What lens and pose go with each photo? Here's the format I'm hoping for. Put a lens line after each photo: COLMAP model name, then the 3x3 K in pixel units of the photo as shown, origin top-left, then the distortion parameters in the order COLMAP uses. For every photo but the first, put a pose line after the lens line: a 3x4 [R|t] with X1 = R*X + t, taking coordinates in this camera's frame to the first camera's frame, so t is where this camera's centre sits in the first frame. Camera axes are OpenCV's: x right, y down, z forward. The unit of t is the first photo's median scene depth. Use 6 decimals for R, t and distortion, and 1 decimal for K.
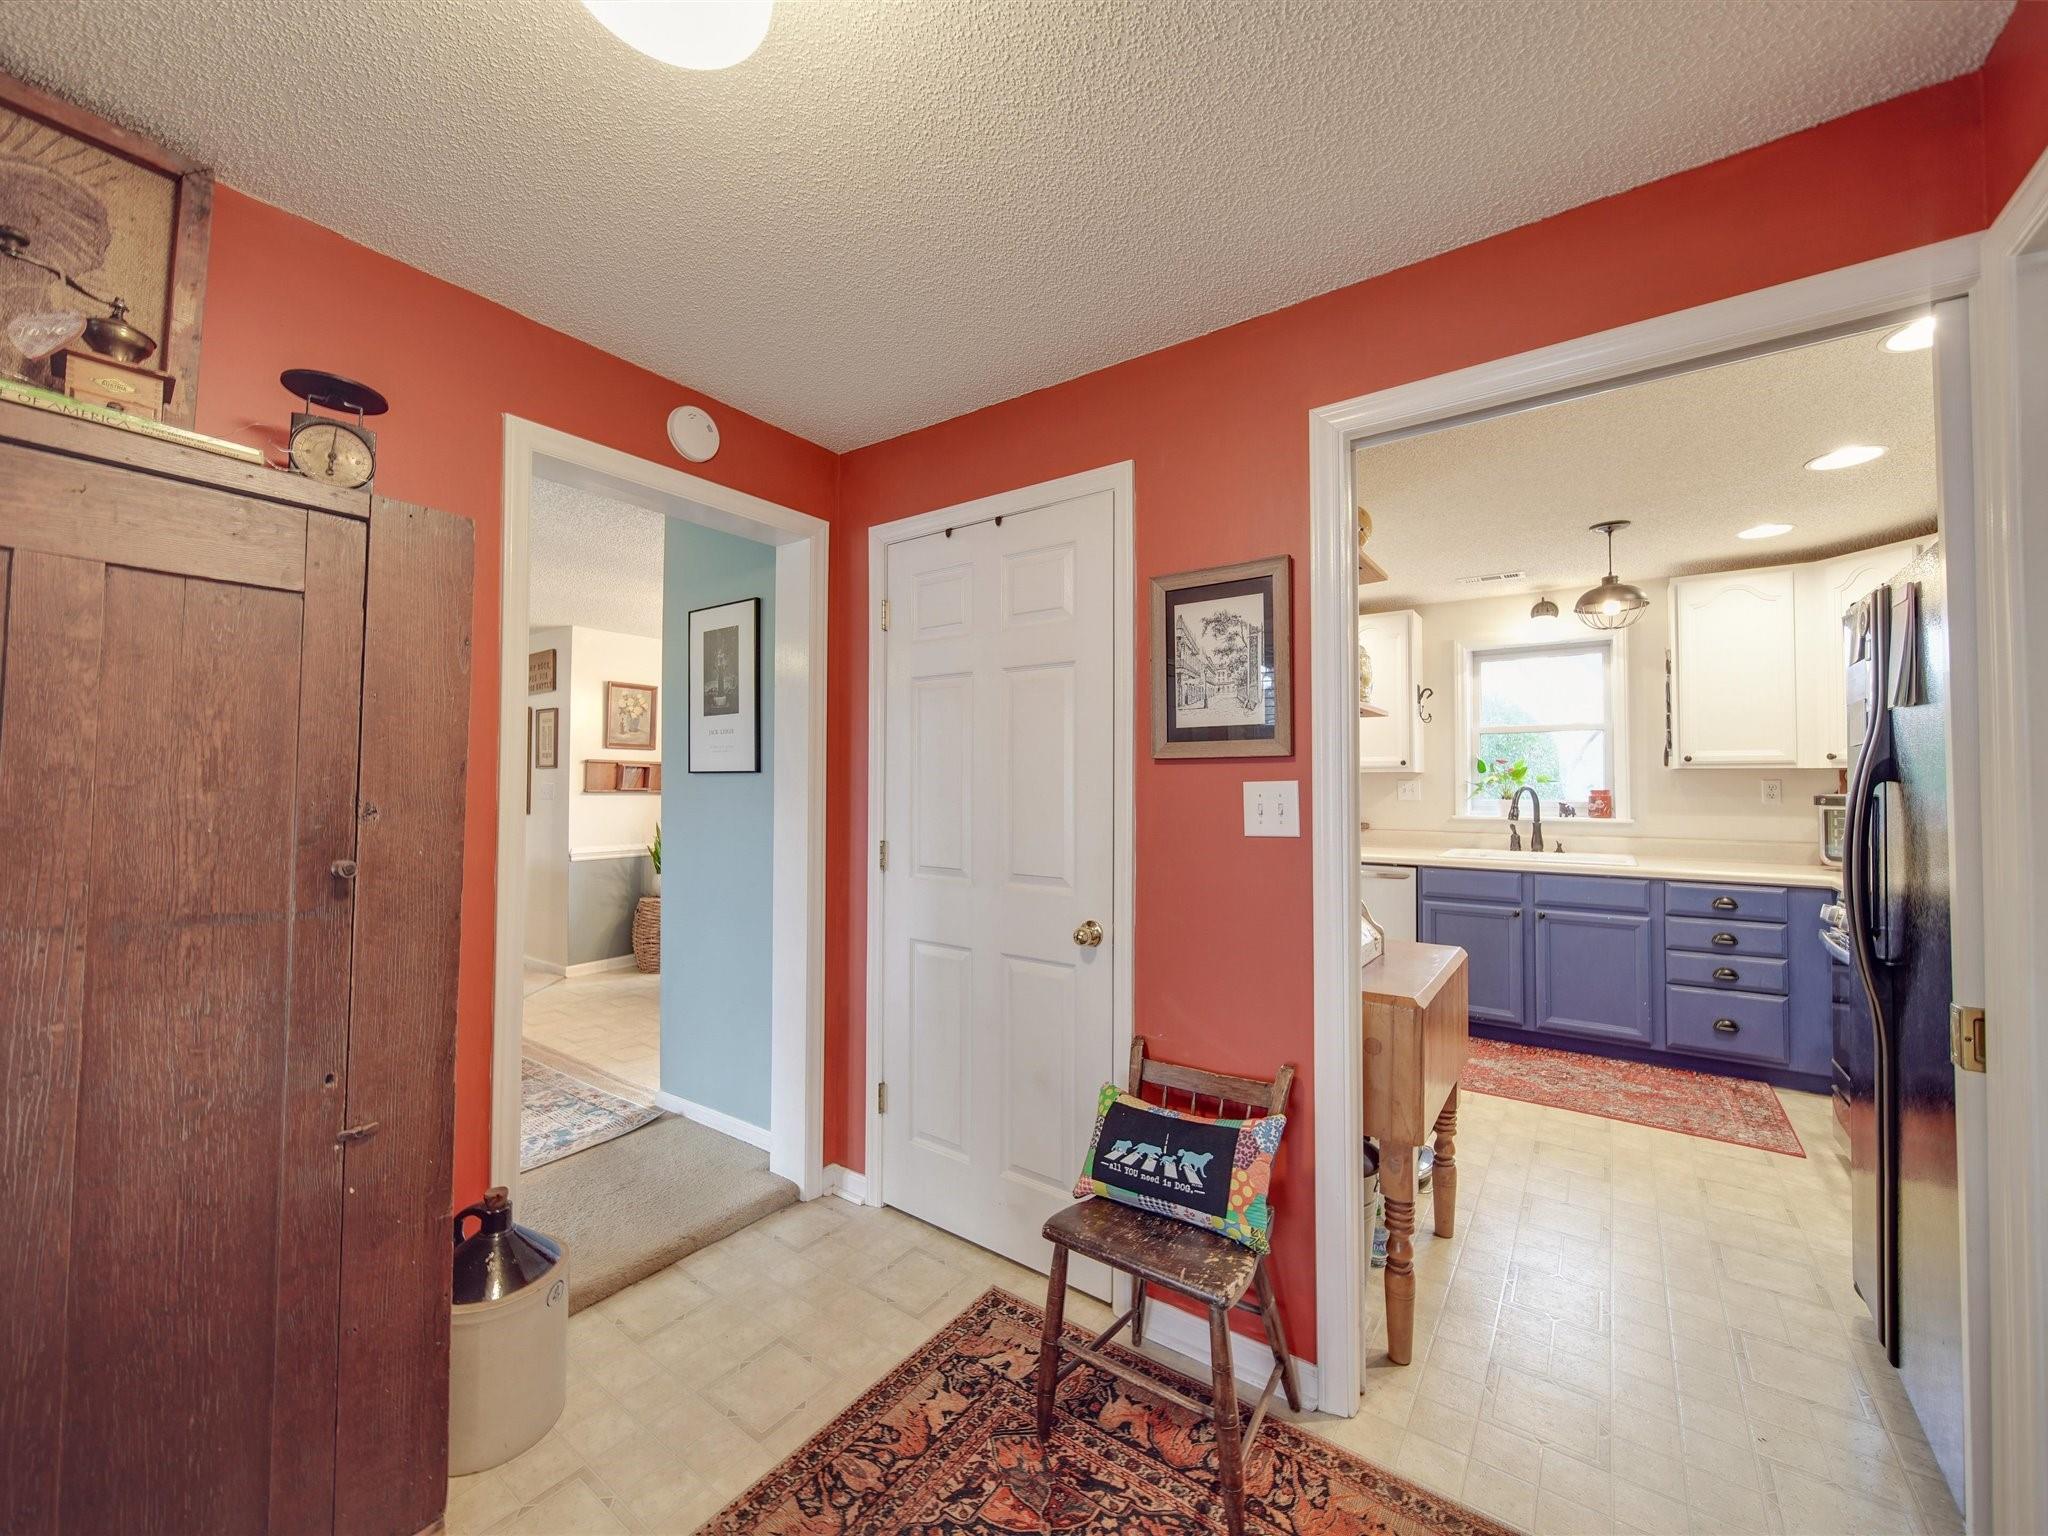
lens RADIAL K [[805.2, 0, 1028.2], [0, 805.2, 767.6], [0, 0, 1]] dist [-0.000226, -0.001413]
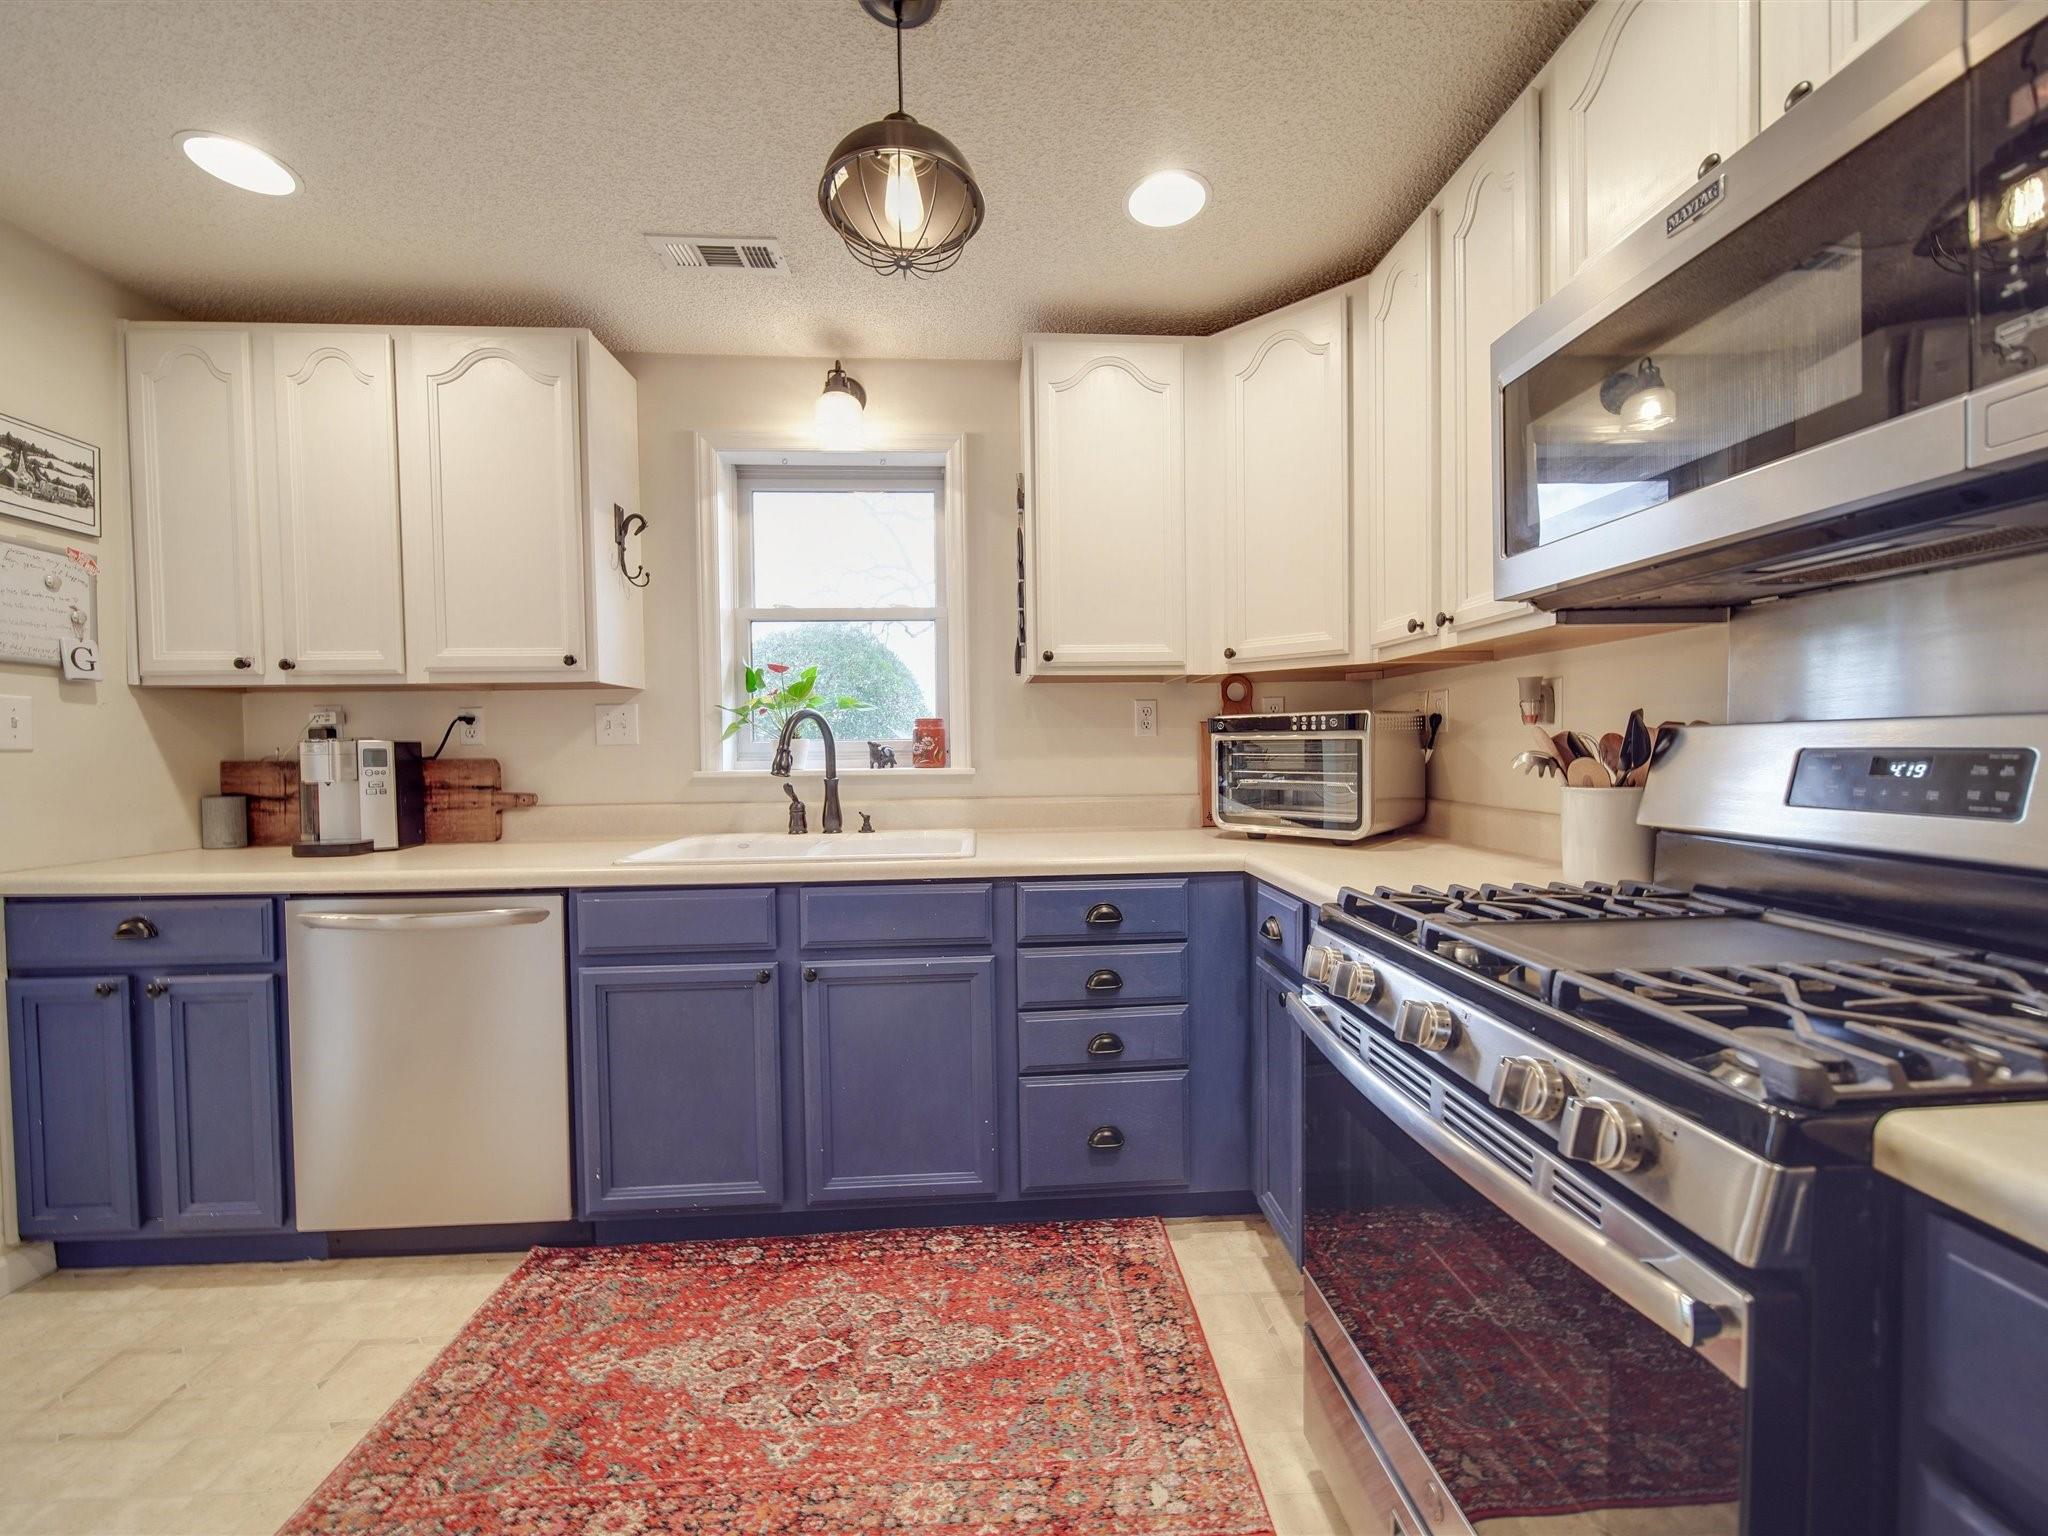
lens RADIAL K [[805.2, 0, 1028.2], [0, 805.2, 767.6], [0, 0, 1]] dist [-0.000226, -0.001413]
pose [[0.778439, -0.026497, 0.627161, 0.436091], [0.002347, 0.999225, 0.039303, 0.043481], [-0.627716, -0.029123, 0.777897, 0.546165]]
